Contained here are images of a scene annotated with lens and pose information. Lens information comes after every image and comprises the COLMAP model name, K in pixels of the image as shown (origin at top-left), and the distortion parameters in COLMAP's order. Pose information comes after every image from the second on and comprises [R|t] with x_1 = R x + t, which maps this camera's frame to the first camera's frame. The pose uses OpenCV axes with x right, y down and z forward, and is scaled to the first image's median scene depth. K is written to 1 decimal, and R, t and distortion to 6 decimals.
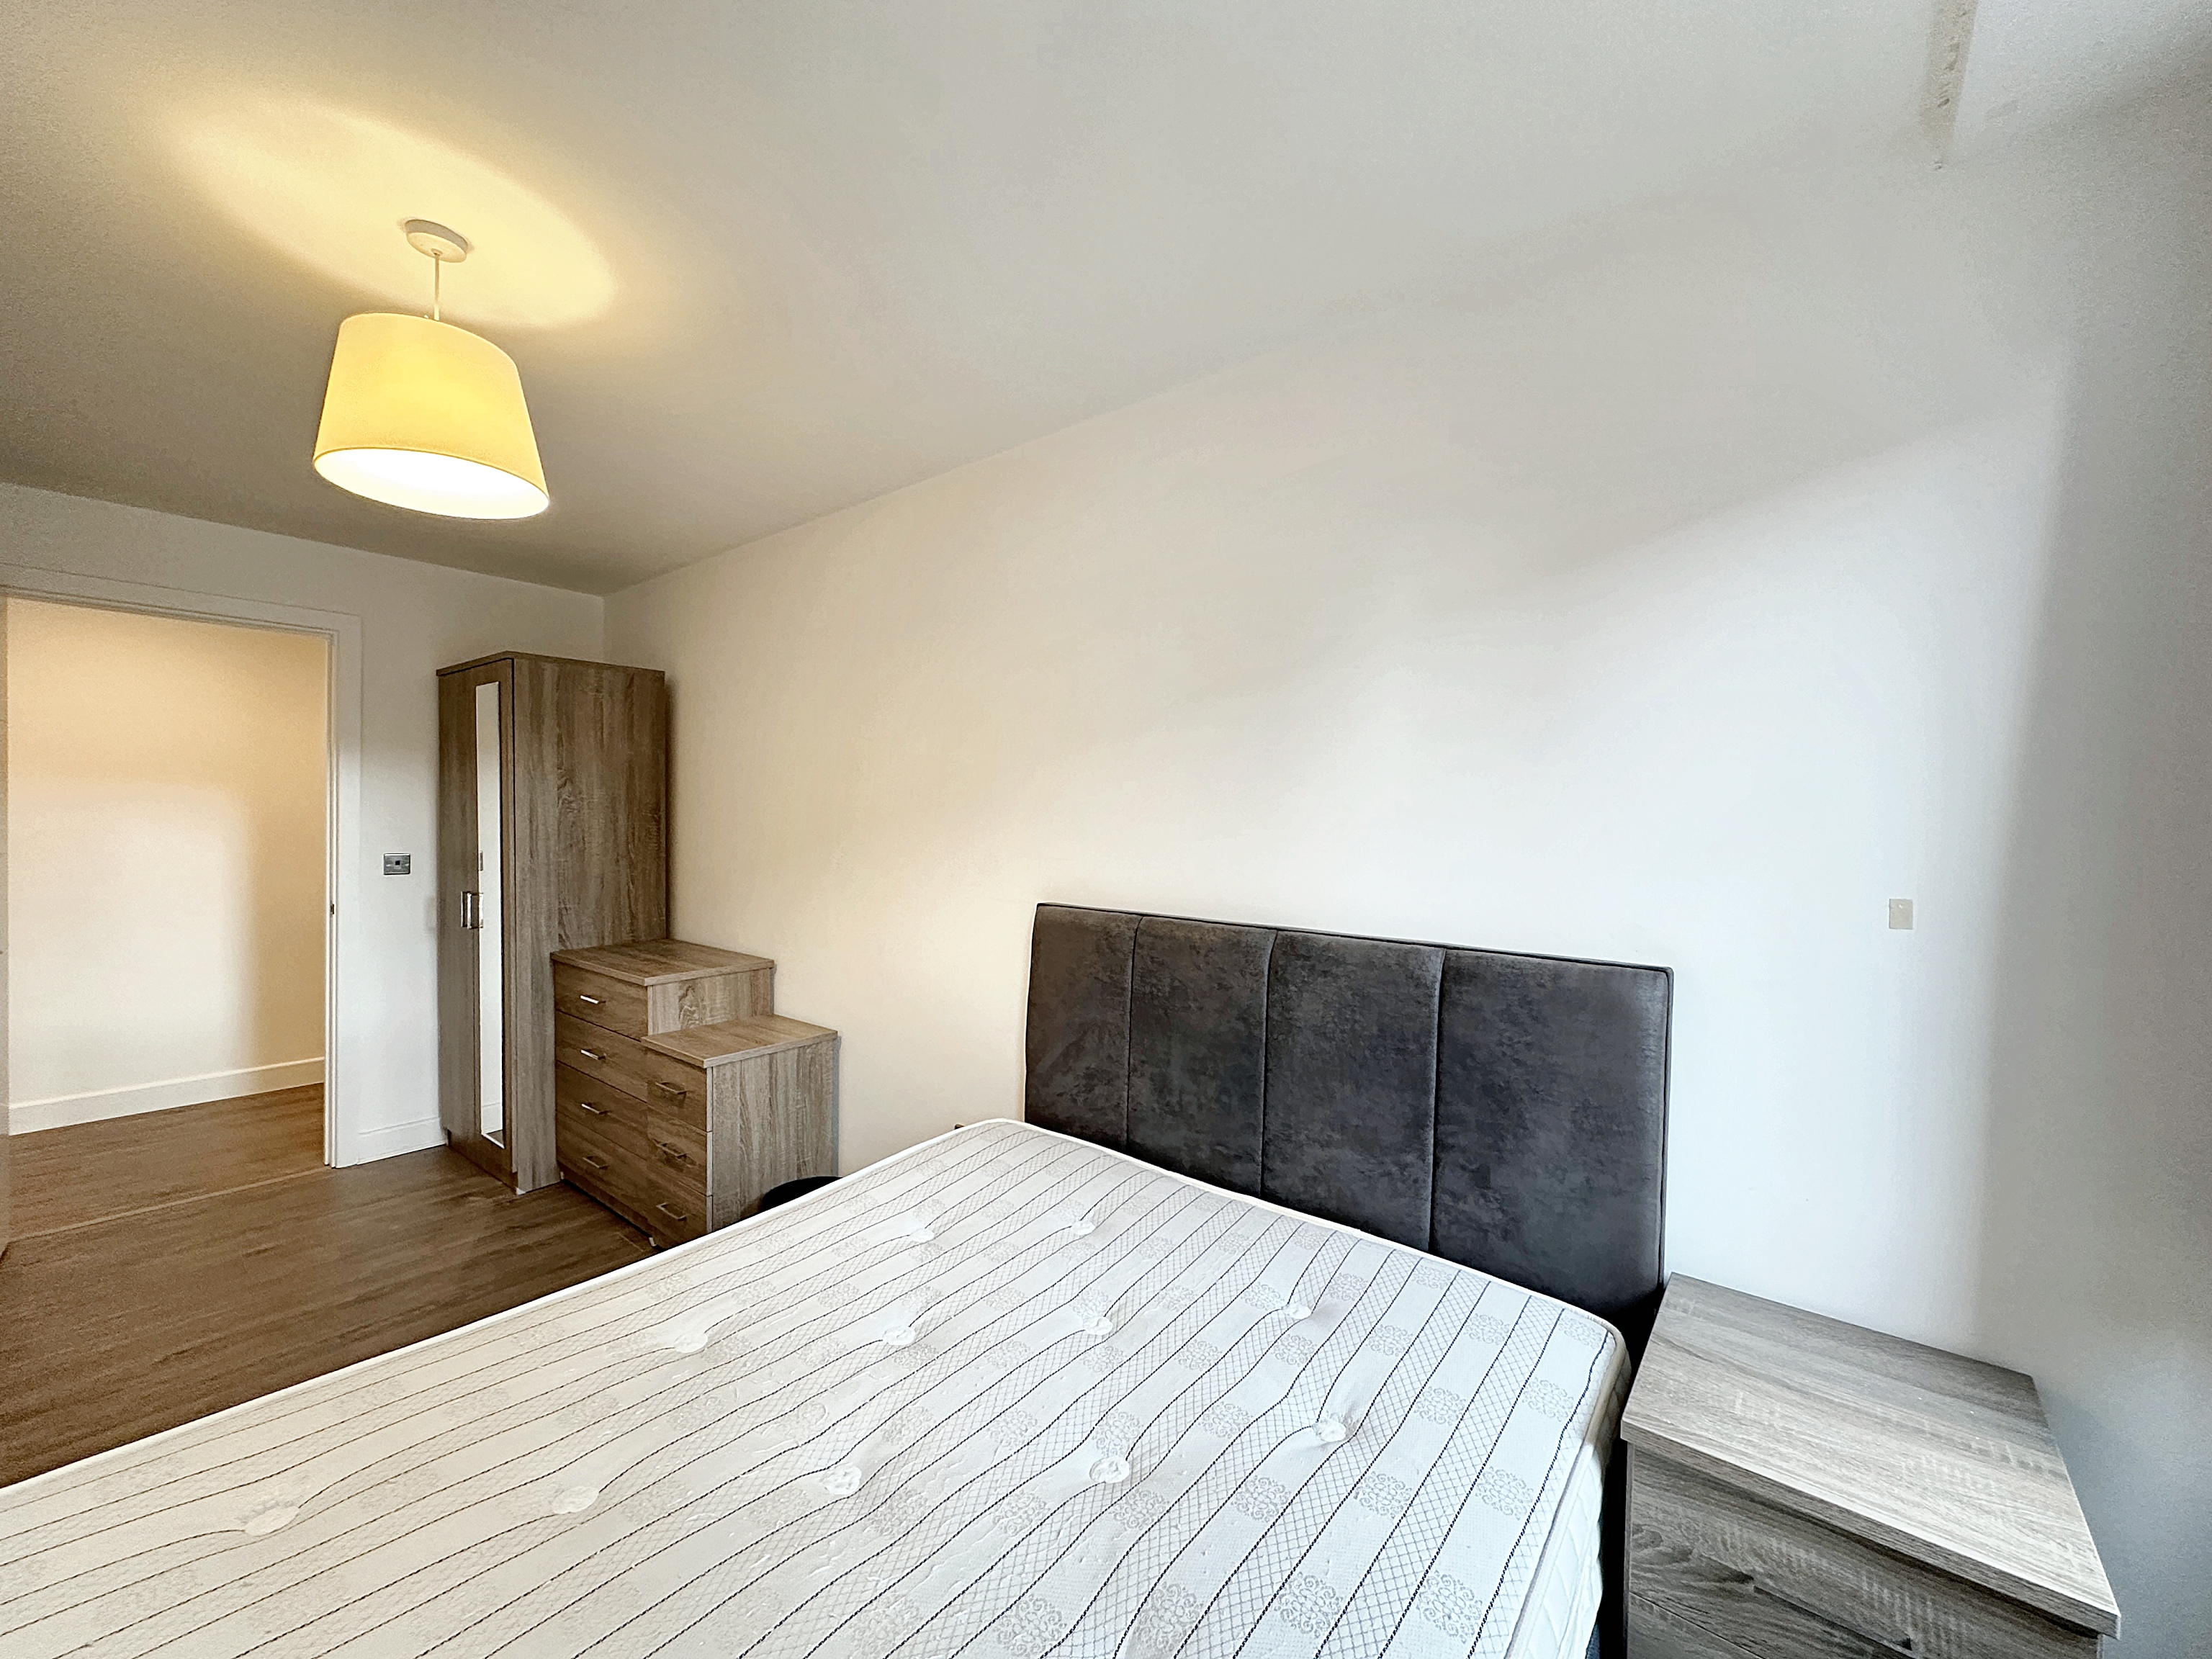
lens RADIAL K [[879.3, 0, 1106.0], [0, 879.3, 829.5], [0, 0, 1]] dist [-0.000219, 0.000177]
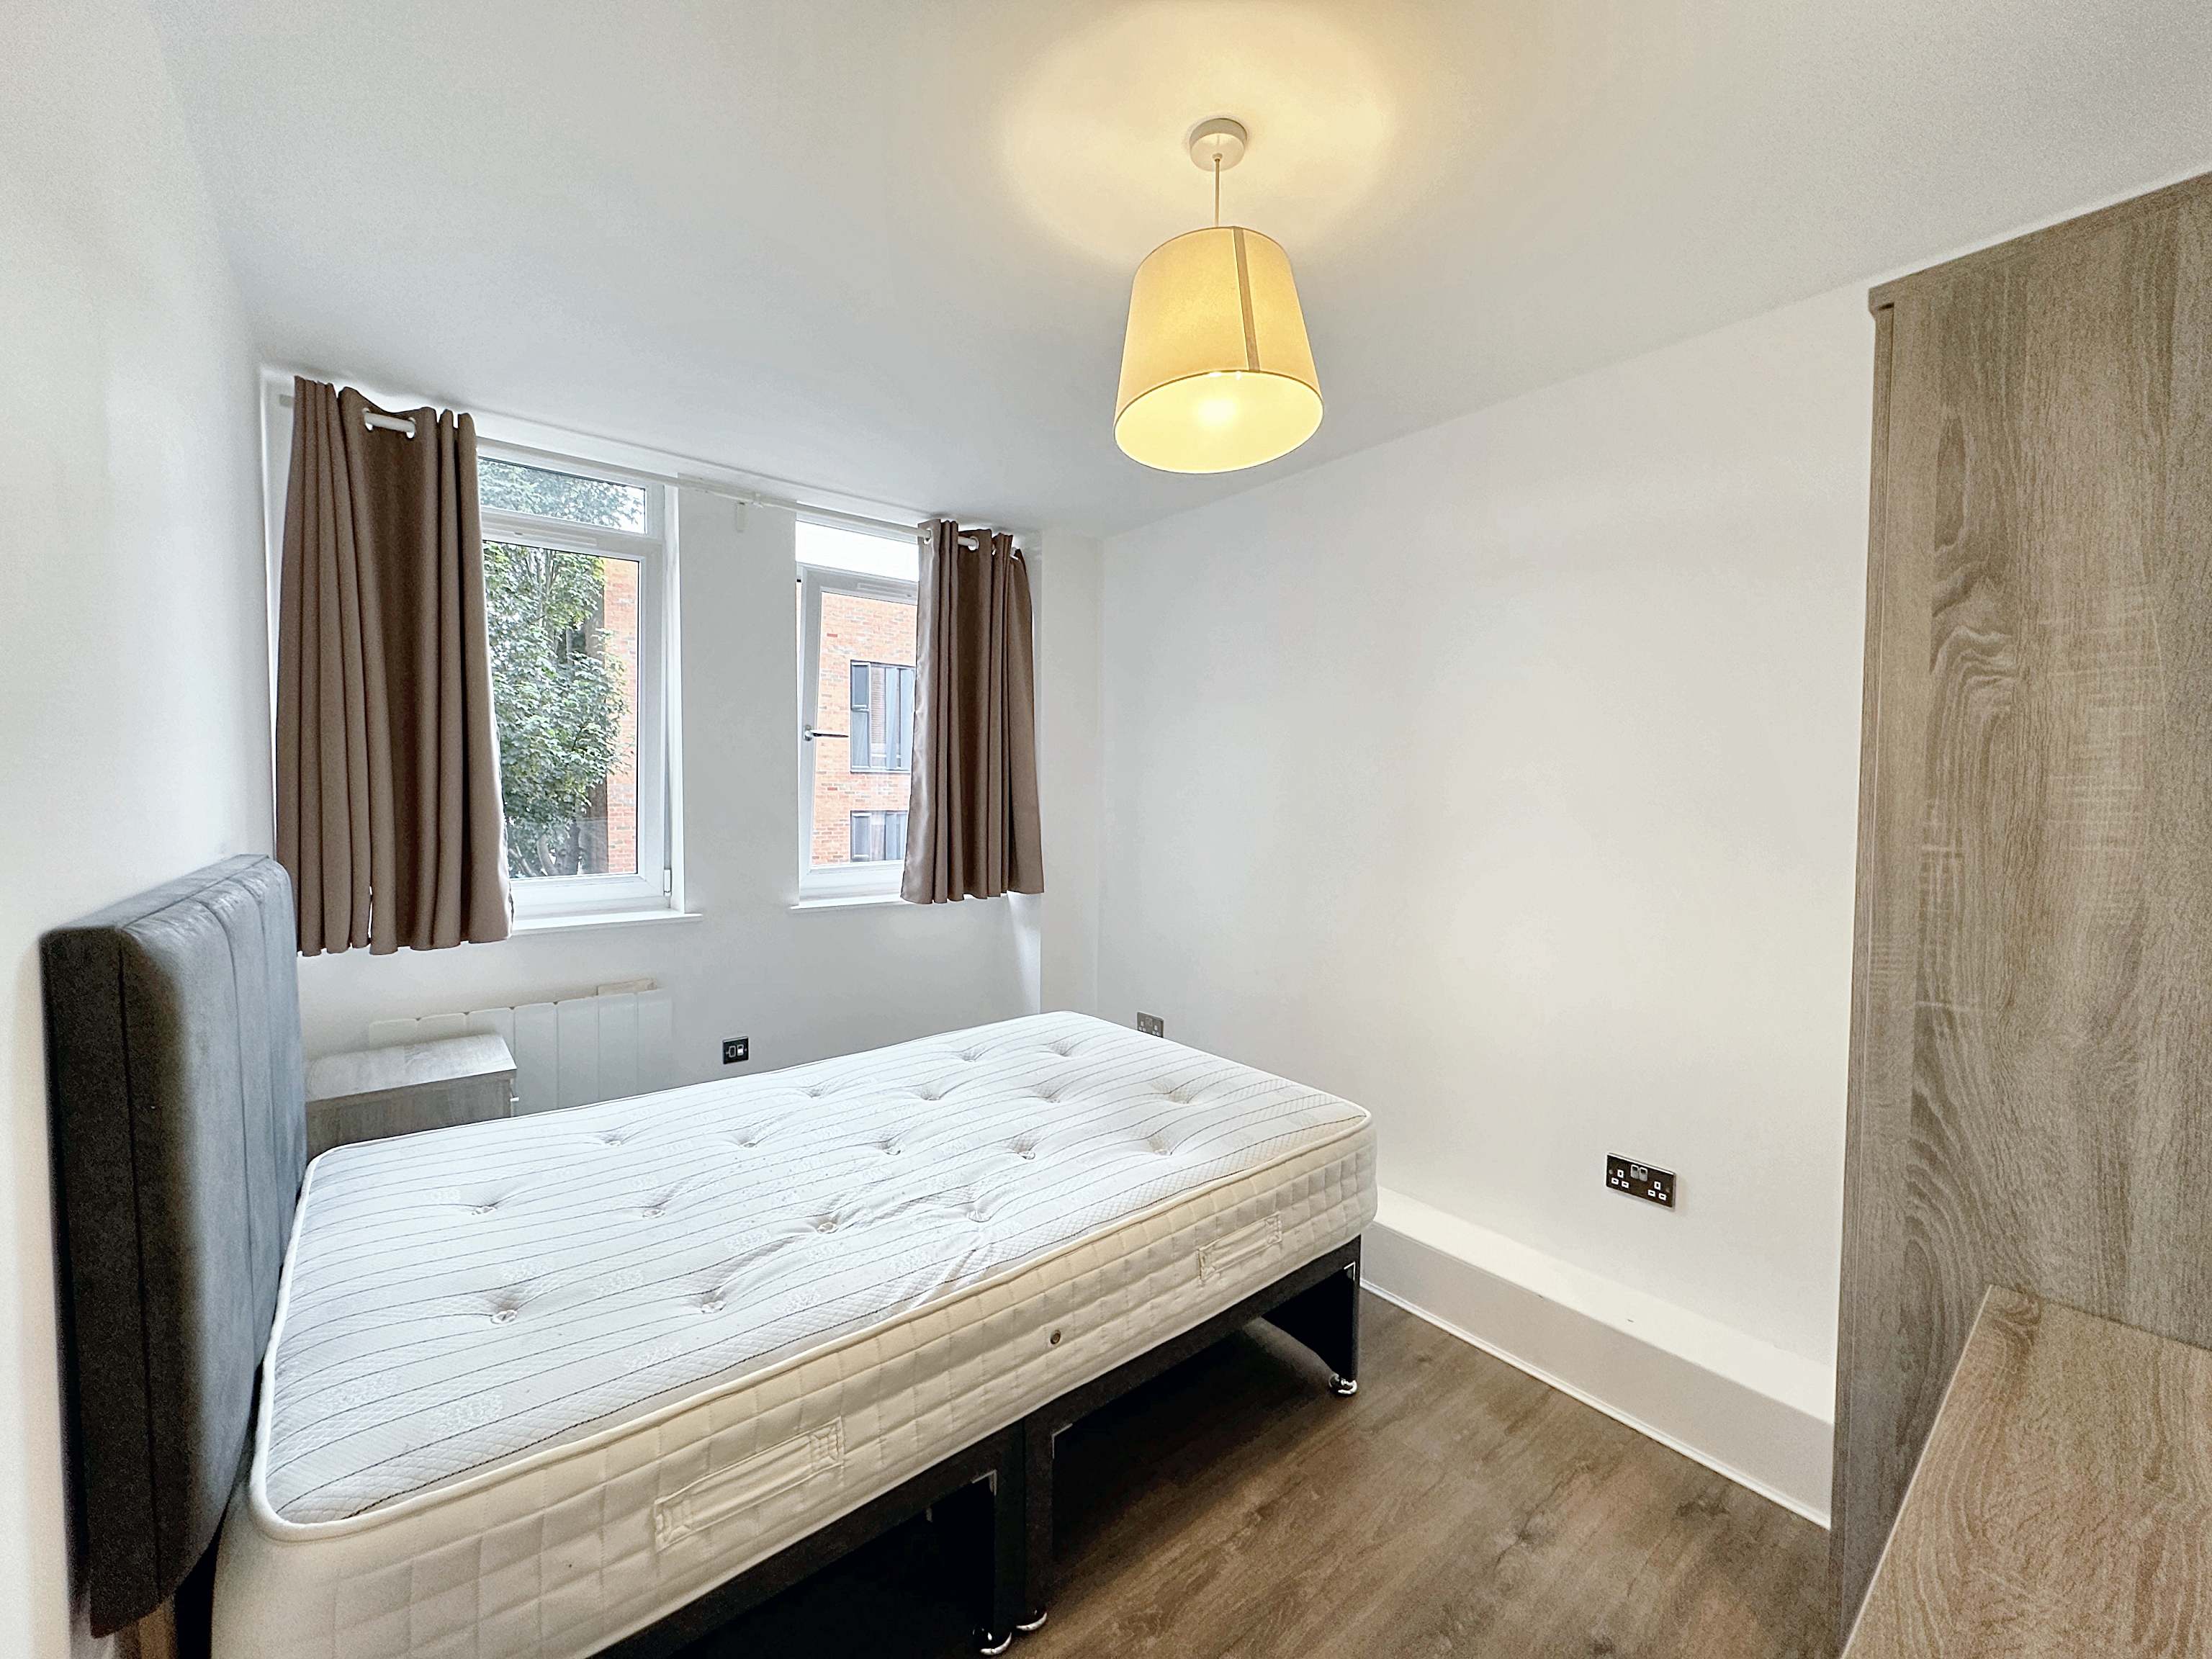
lens RADIAL K [[879.3, 0, 1106.0], [0, 879.3, 829.5], [0, 0, 1]] dist [-0.000219, 0.000177]
pose [[0.756876, 0.024106, -0.653114, -0.634977], [-0.004013, 0.999472, 0.032239, 0.018131], [0.653546, -0.021780, 0.756573, 0.593870]]
